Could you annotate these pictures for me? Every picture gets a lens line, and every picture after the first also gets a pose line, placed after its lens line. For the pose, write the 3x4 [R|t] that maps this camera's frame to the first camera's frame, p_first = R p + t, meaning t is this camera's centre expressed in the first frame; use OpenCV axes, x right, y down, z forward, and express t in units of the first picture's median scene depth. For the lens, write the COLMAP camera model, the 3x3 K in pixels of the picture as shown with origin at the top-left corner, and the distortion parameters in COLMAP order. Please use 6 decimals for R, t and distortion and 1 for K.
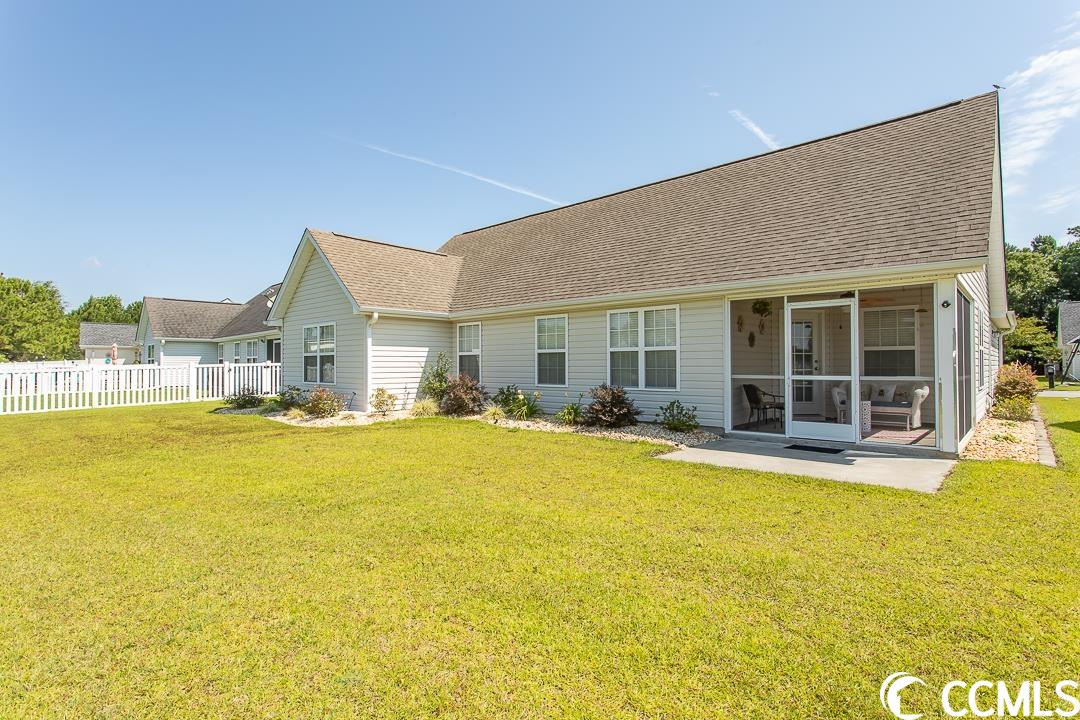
lens RADIAL K [[519.3, 0, 538.6], [0, 519.3, 359.3], [0, 0, 1]] dist [-0.017775, 0.008313]
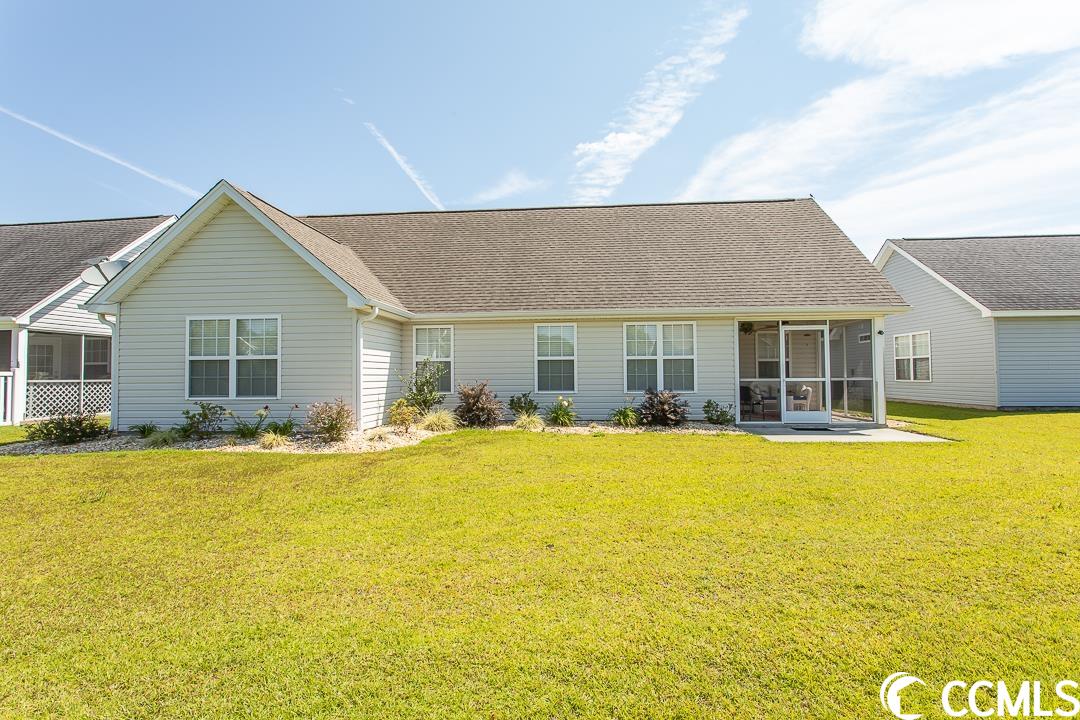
lens RADIAL K [[519.3, 0, 538.6], [0, 519.3, 359.3], [0, 0, 1]] dist [-0.017775, 0.008313]
pose [[0.799487, 0.011669, 0.600570, -0.734432], [-0.001456, 0.999846, -0.017489, 0.005035], [-0.600681, 0.013108, 0.799381, 0.244077]]
